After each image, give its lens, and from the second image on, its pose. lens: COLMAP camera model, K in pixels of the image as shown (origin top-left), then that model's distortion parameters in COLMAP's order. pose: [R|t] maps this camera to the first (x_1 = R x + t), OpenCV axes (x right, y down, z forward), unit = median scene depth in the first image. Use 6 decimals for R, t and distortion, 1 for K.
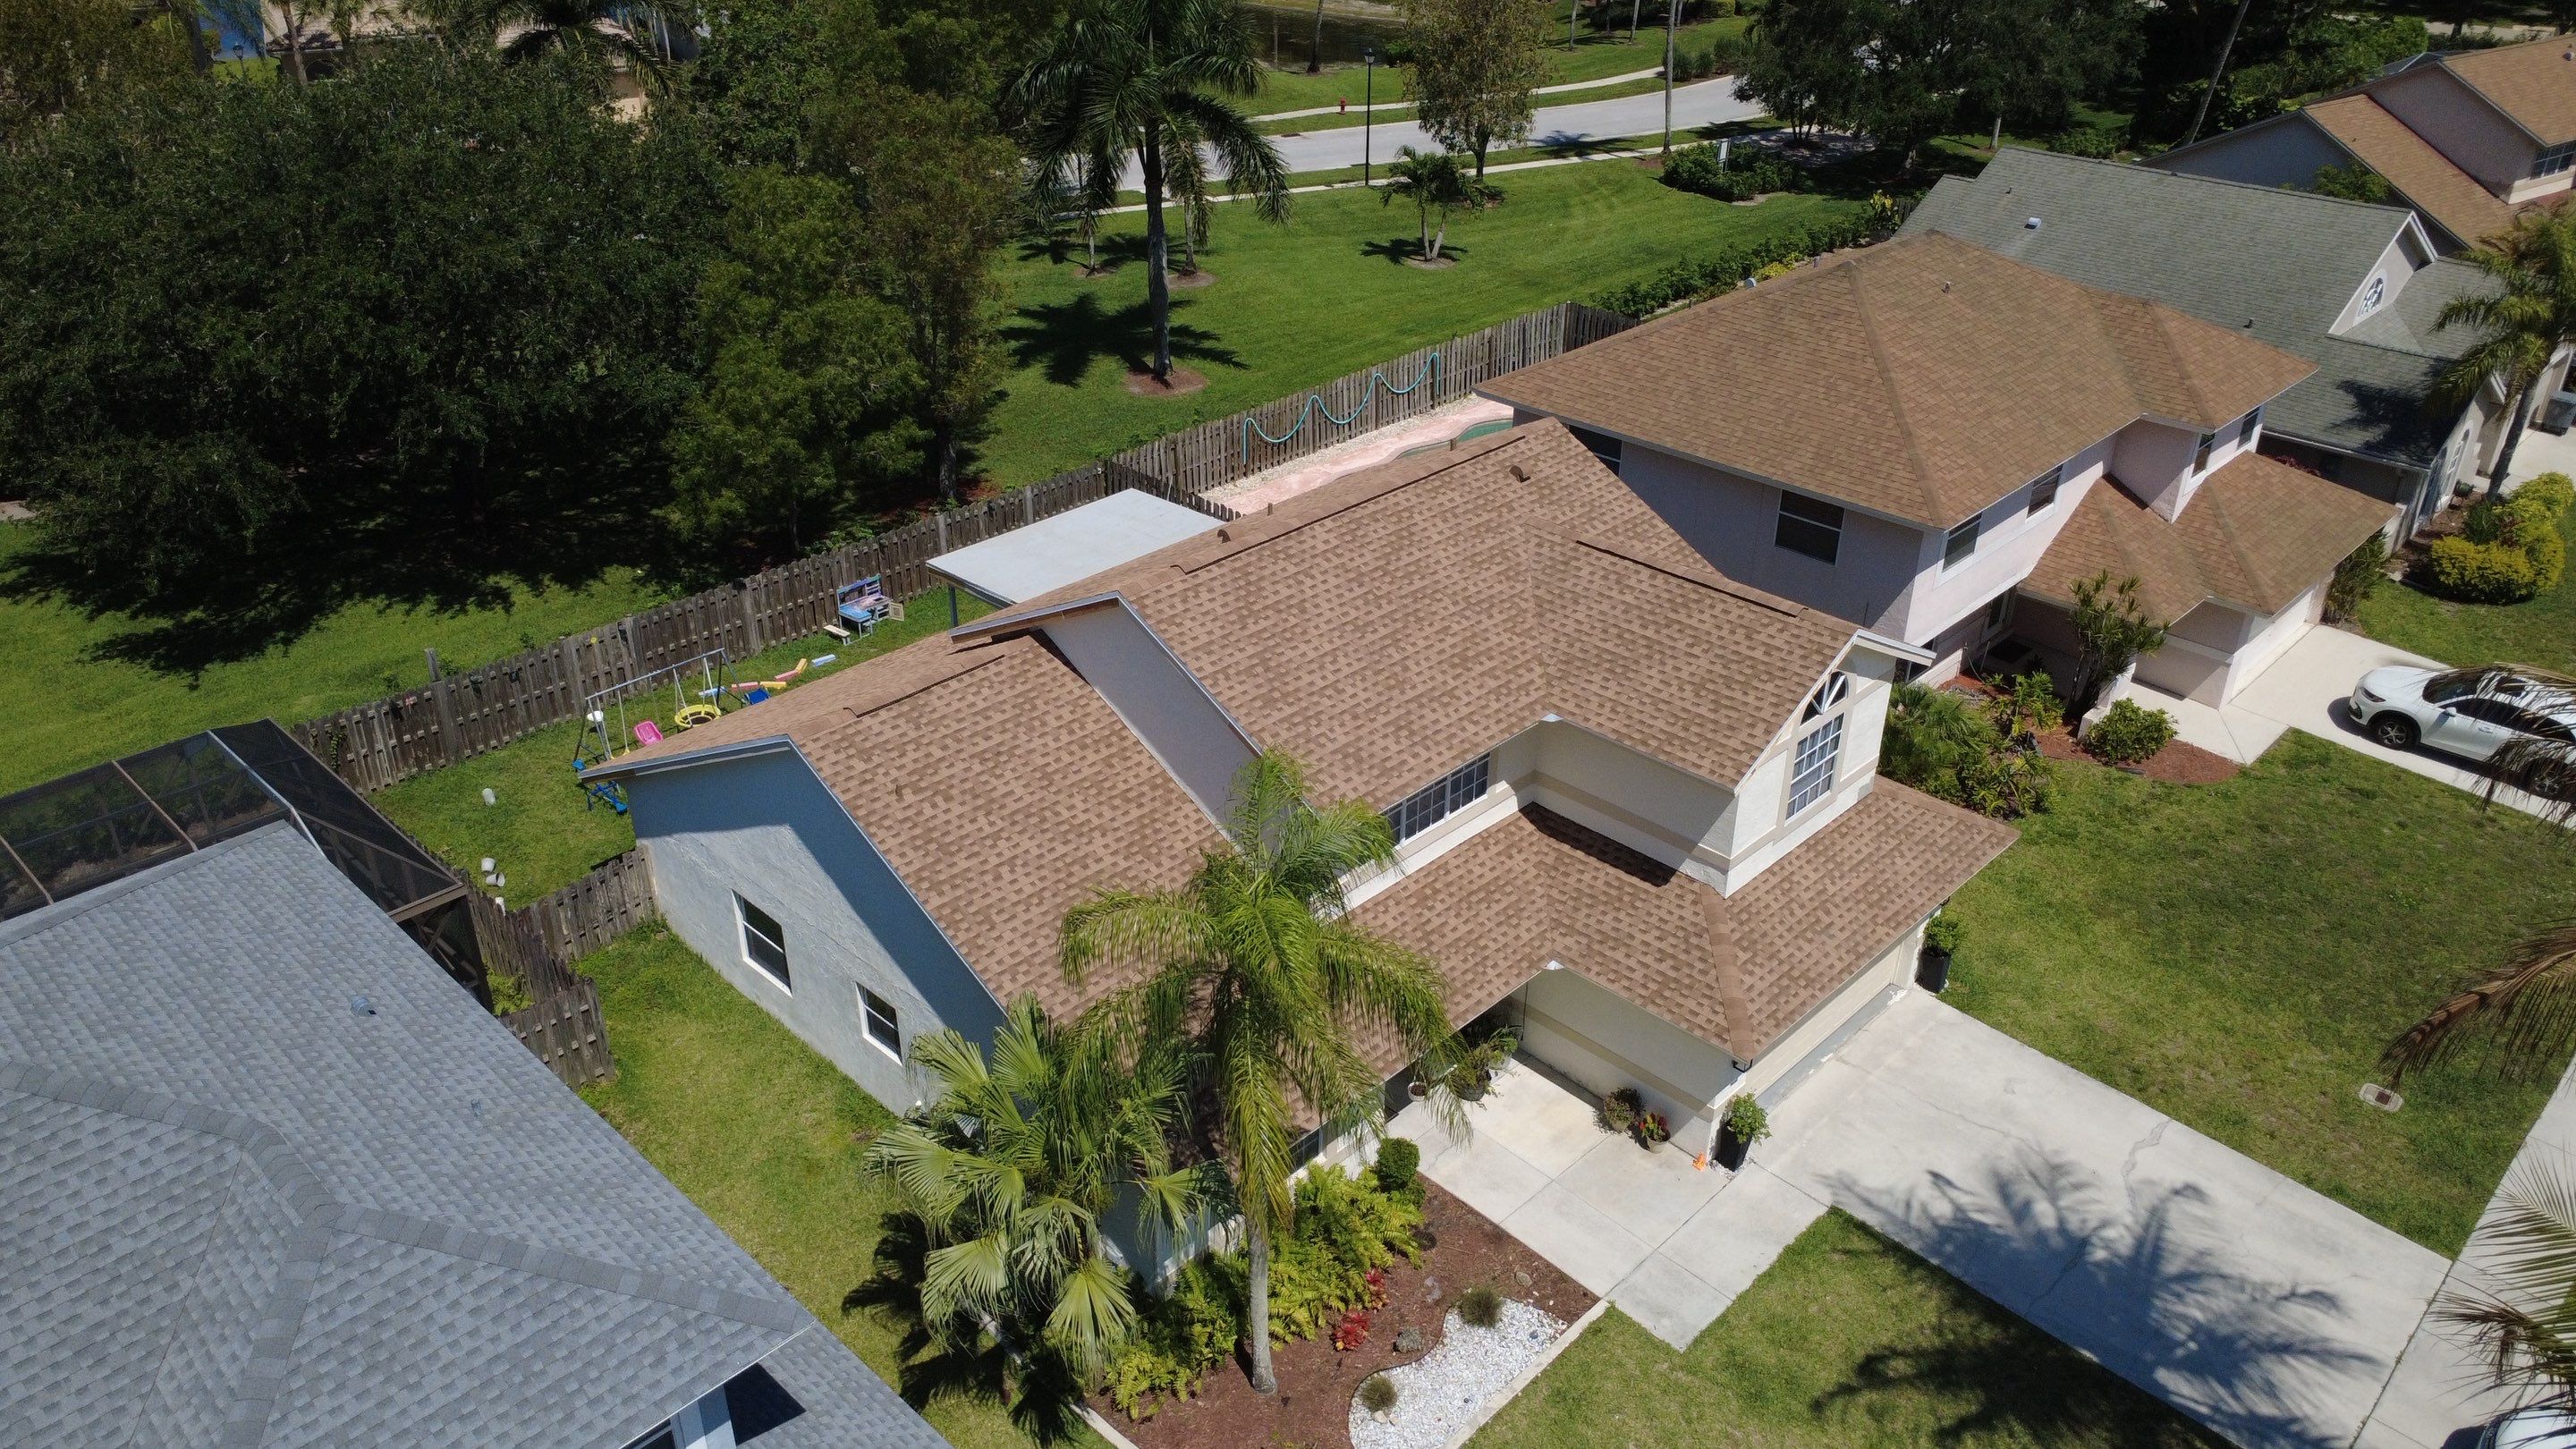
lens RADIAL K [[1879.1, 0, 1282.8], [0, 1879.1, 729.4], [0, 0, 1]] dist [-0.009345, 0.015346]
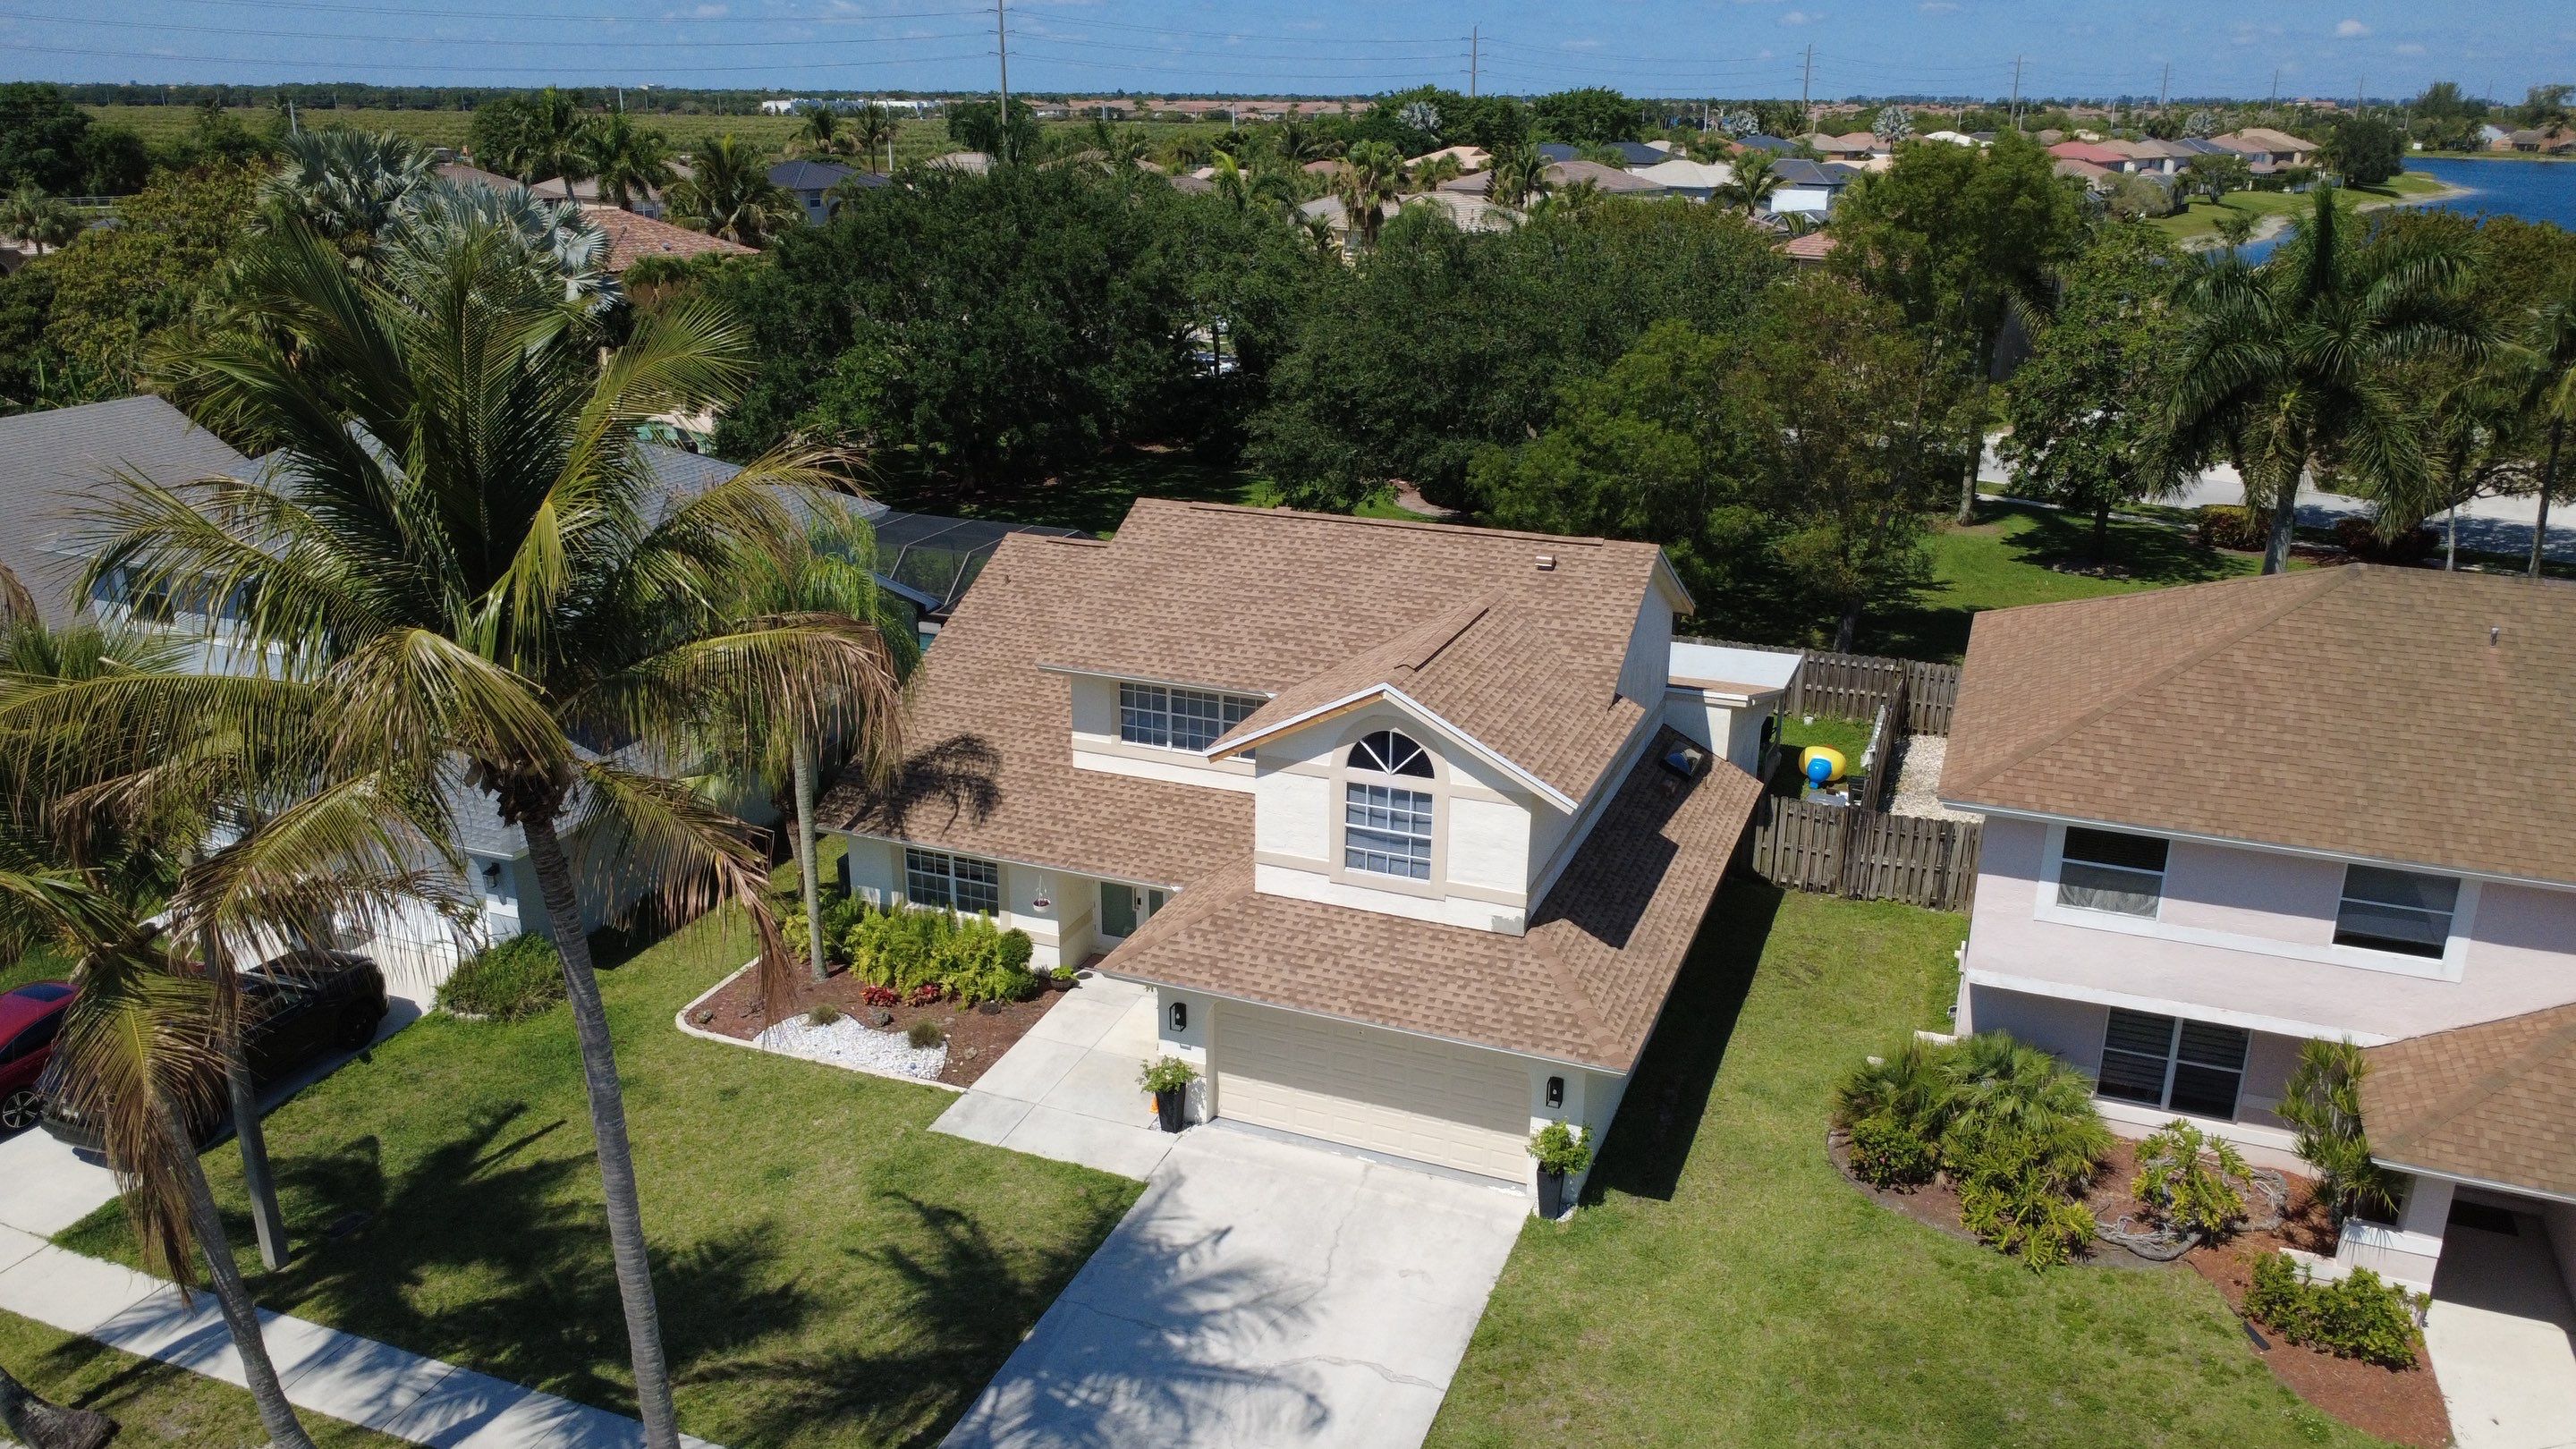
lens RADIAL K [[1879.1, 0, 1284.6], [0, 1879.1, 720.5], [0, 0, 1]] dist [-0.009345, 0.015346]
pose [[0.382755, 0.291001, -0.876822, 1.021327], [-0.453857, 0.885900, 0.095894, -0.094377], [0.804682, 0.361248, 0.471155, 0.420665]]
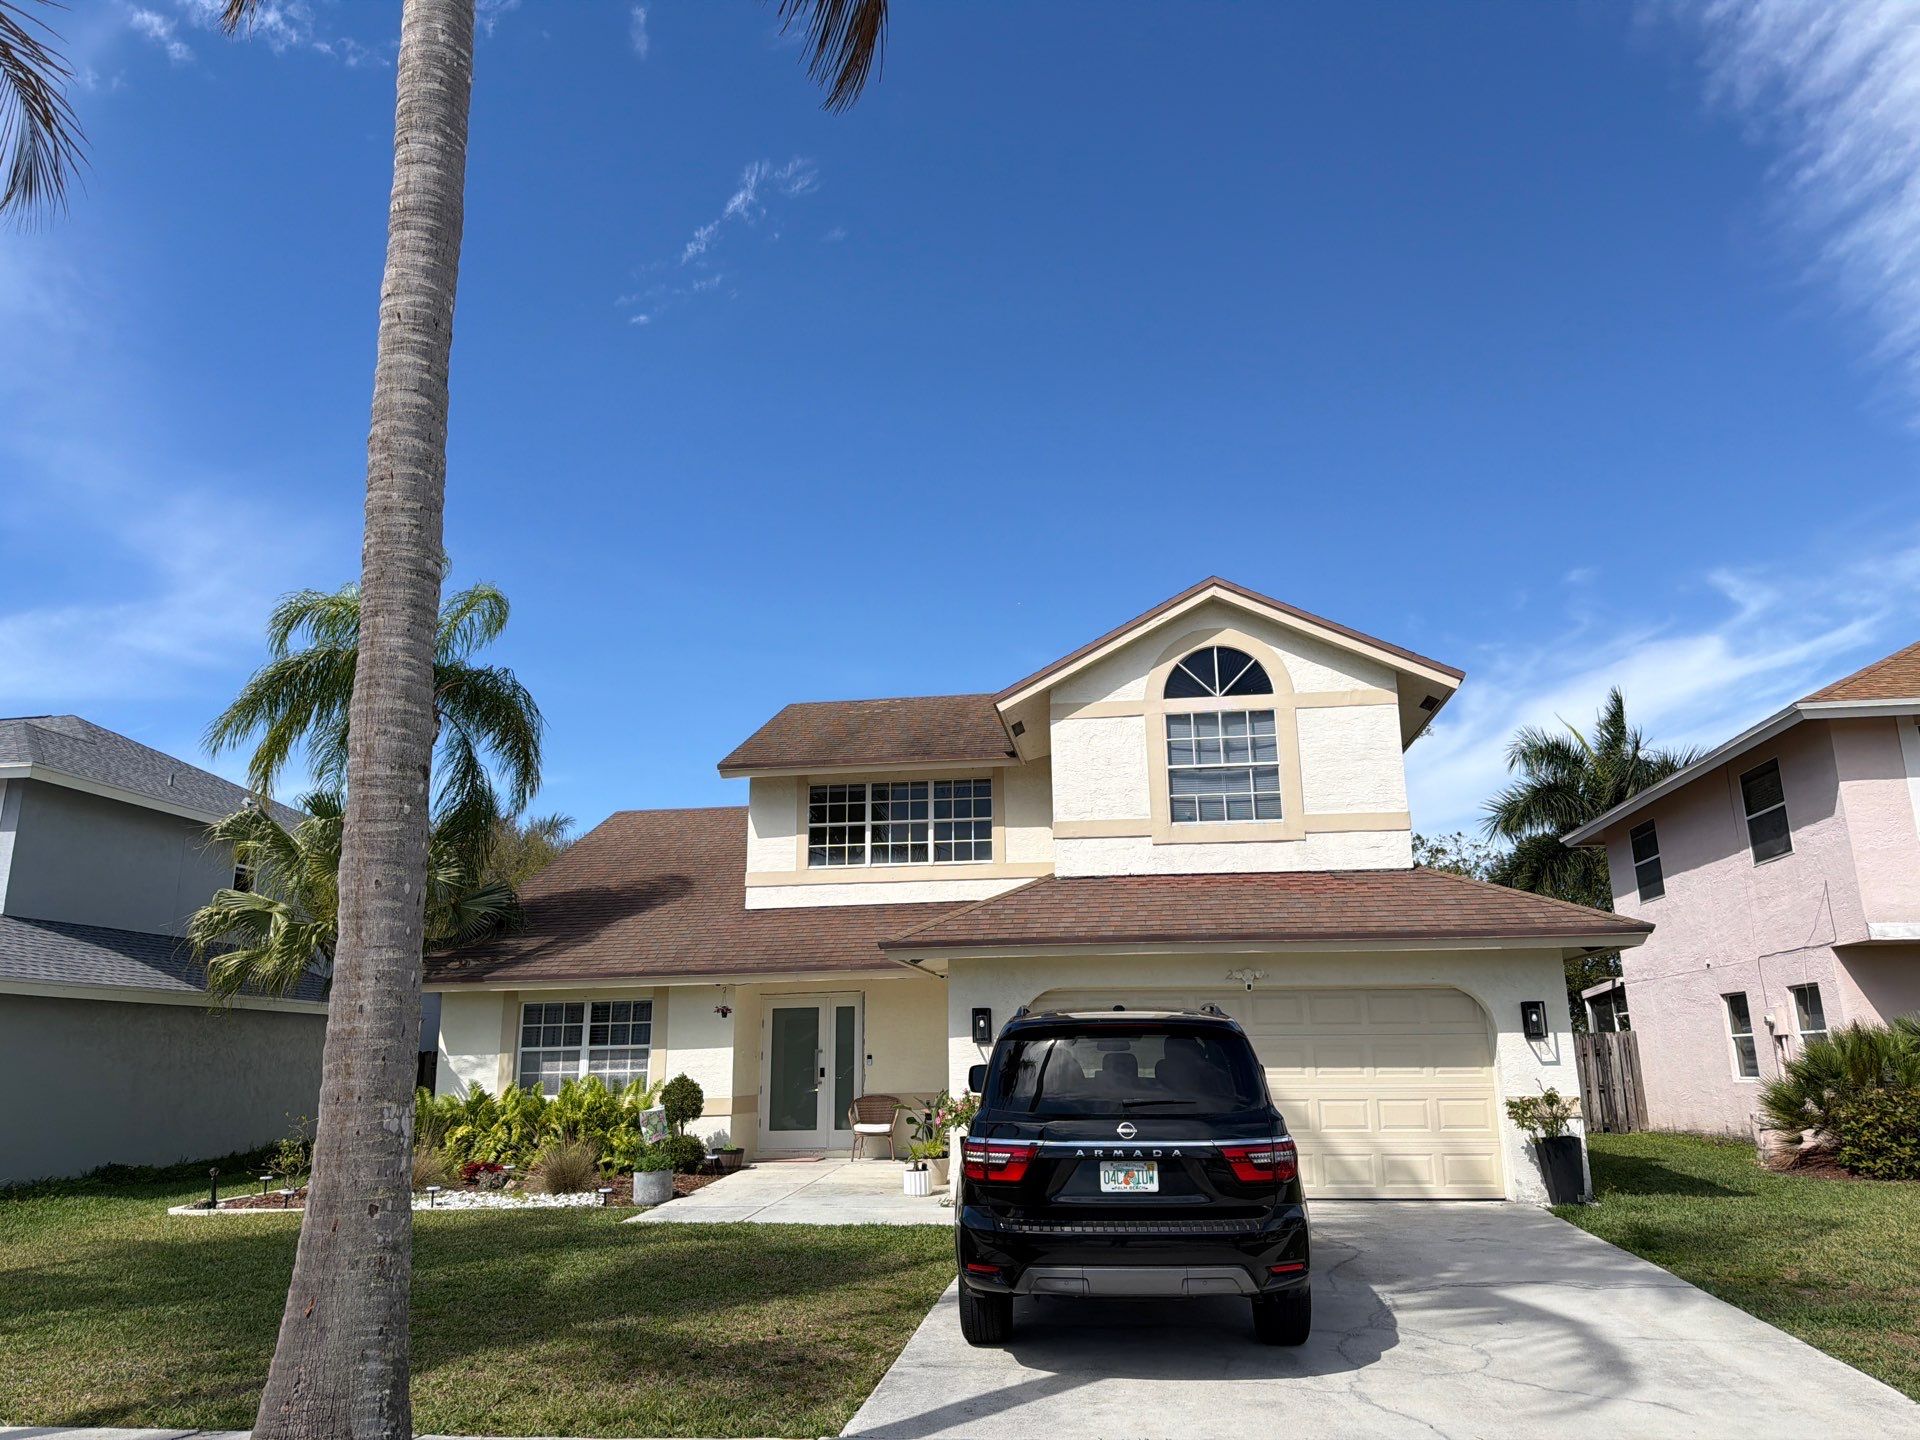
lens RADIAL K [[1312.5, 0, 963.2], [0, 1312.5, 724.4], [0, 0, 1]] dist [0.067485, -0.025495]
pose [[0.592833, -0.213251, -0.776578, 0.613986], [-0.377409, 0.778286, -0.501830, 0.311956], [0.711415, 0.590589, 0.380911, 0.621052]]
